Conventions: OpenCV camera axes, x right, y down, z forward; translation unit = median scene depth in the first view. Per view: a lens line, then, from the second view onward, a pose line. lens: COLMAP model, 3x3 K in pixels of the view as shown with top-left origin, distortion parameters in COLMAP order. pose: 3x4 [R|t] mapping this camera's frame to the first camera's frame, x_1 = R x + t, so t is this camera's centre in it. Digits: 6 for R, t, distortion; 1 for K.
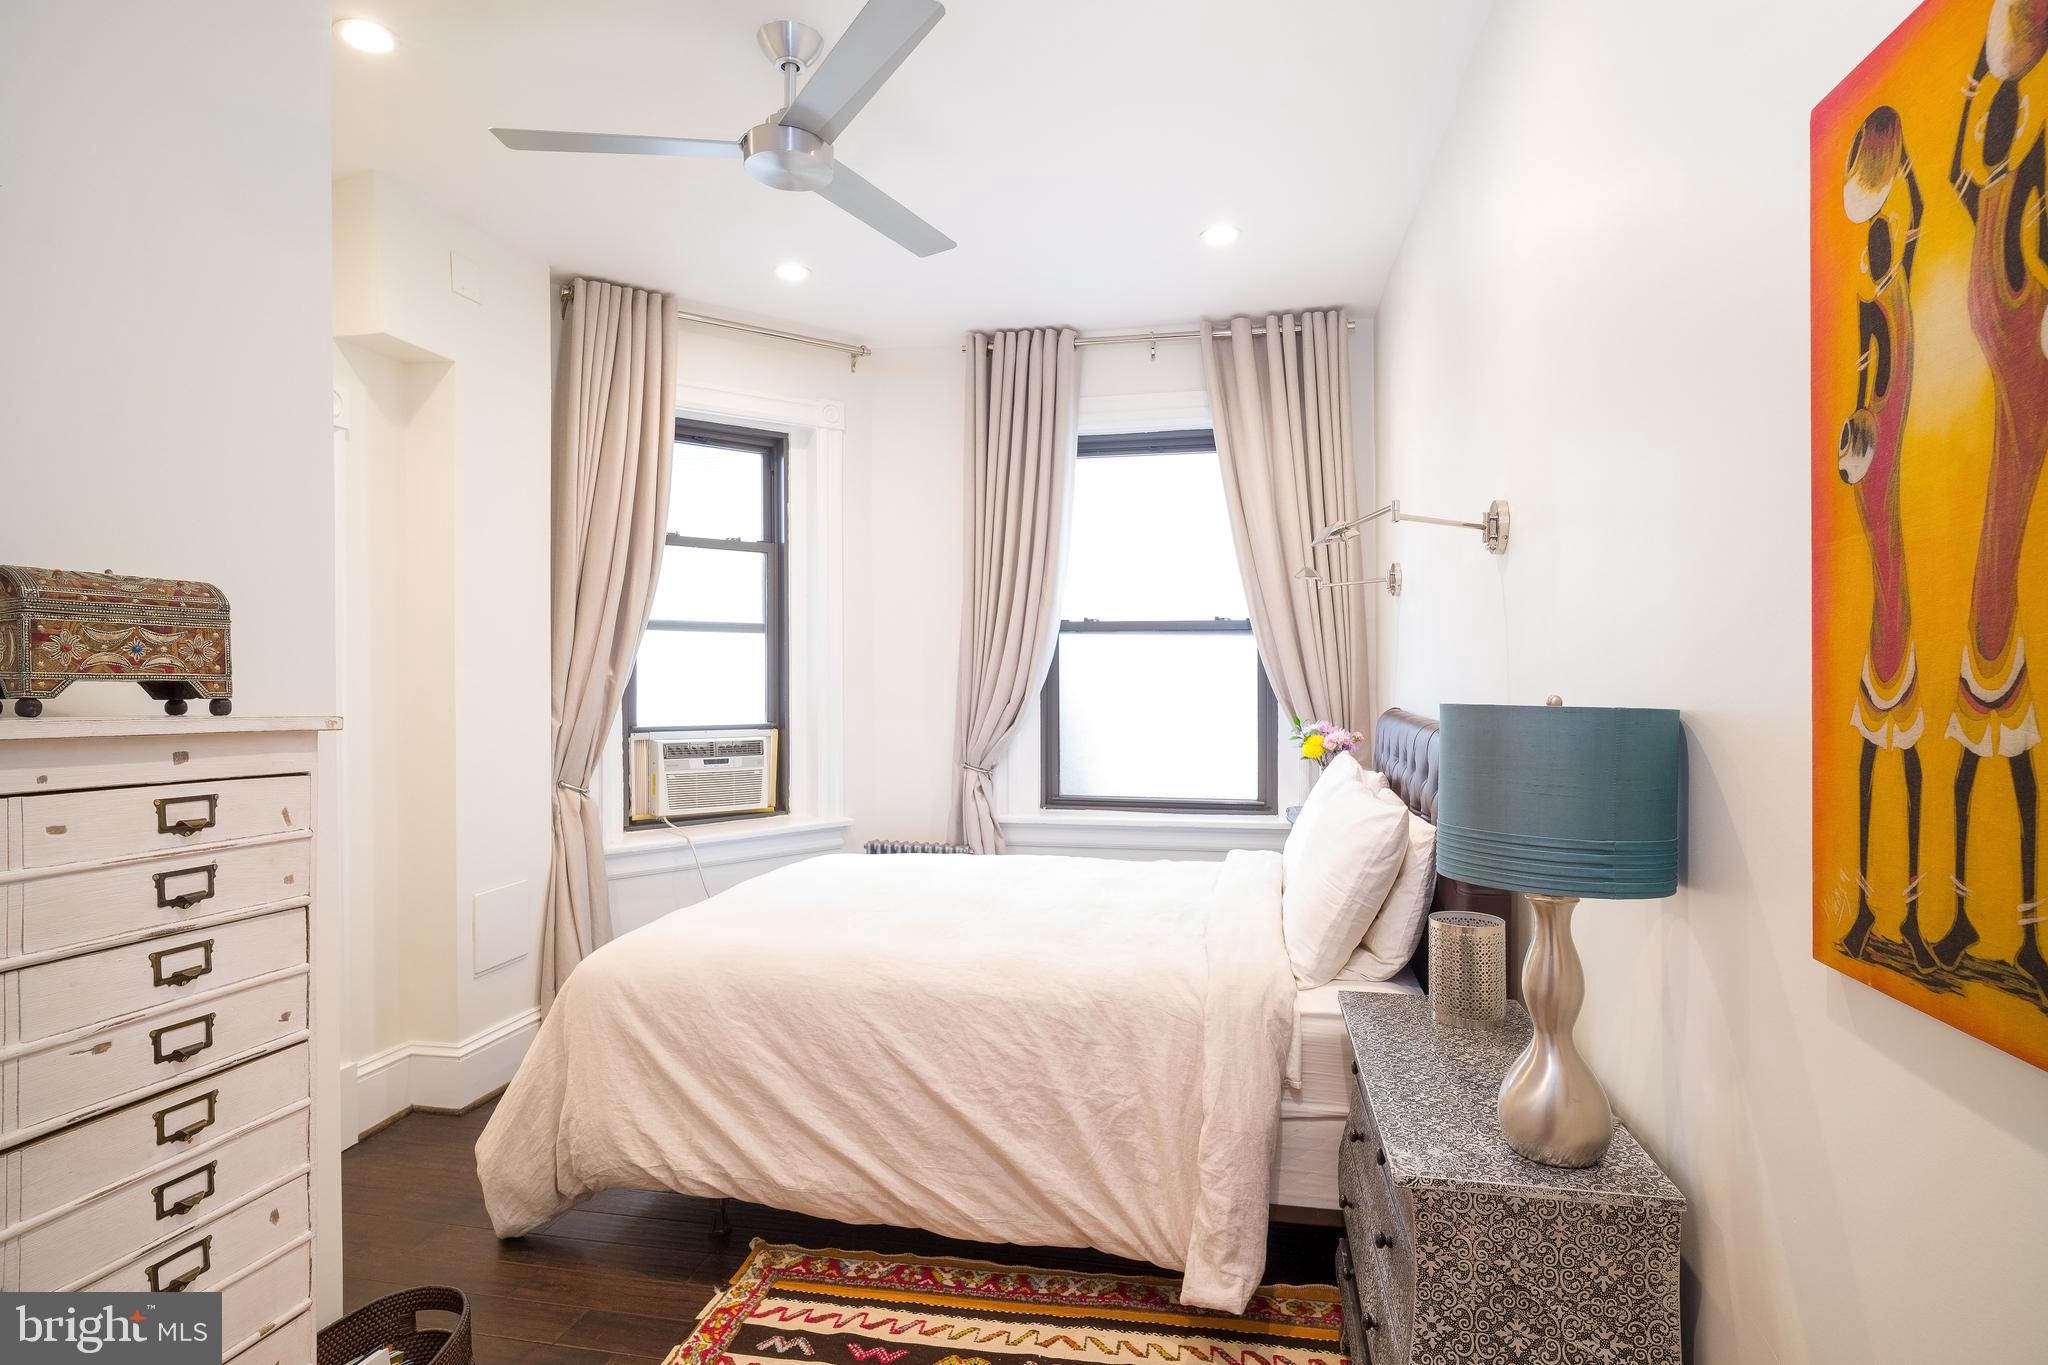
lens RADIAL K [[1108.5, 0, 1073.2], [0, 1108.5, 691.2], [0, 0, 1]] dist [-0.002355, 0.000715]
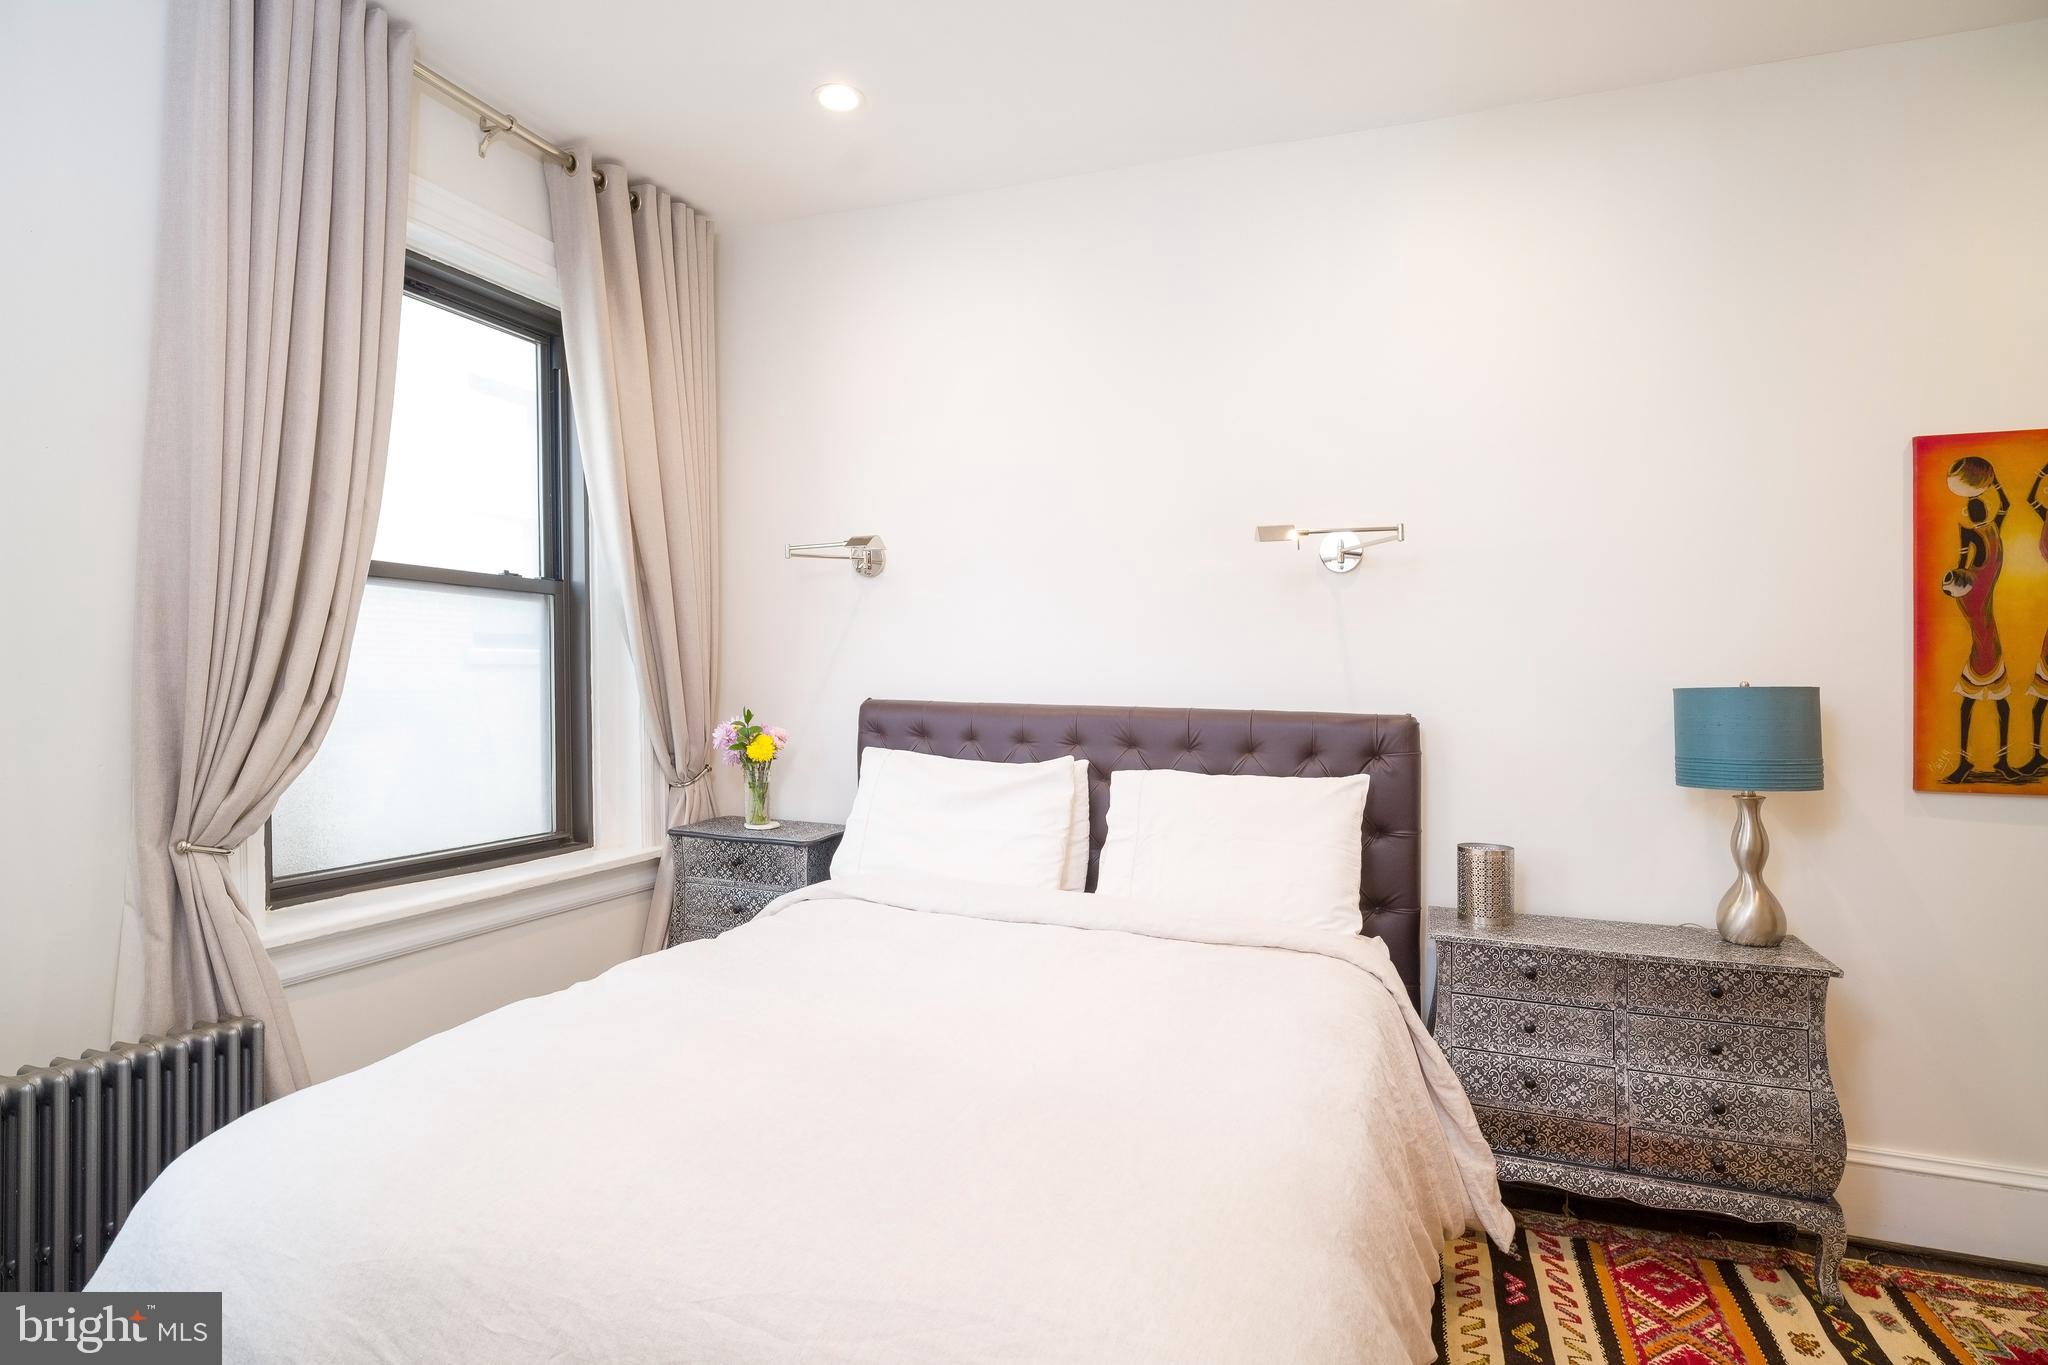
lens RADIAL K [[1053.0, 0, 1024.0], [0, 1053.0, 682.5], [0, 0, 1]] dist [-0.001735, -0.000602]
pose [[0.189213, -0.002599, 0.981933, -2.093953], [0.001316, 0.999996, 0.002393, 0.000122], [-0.981935, 0.000839, 0.189216, 2.675481]]
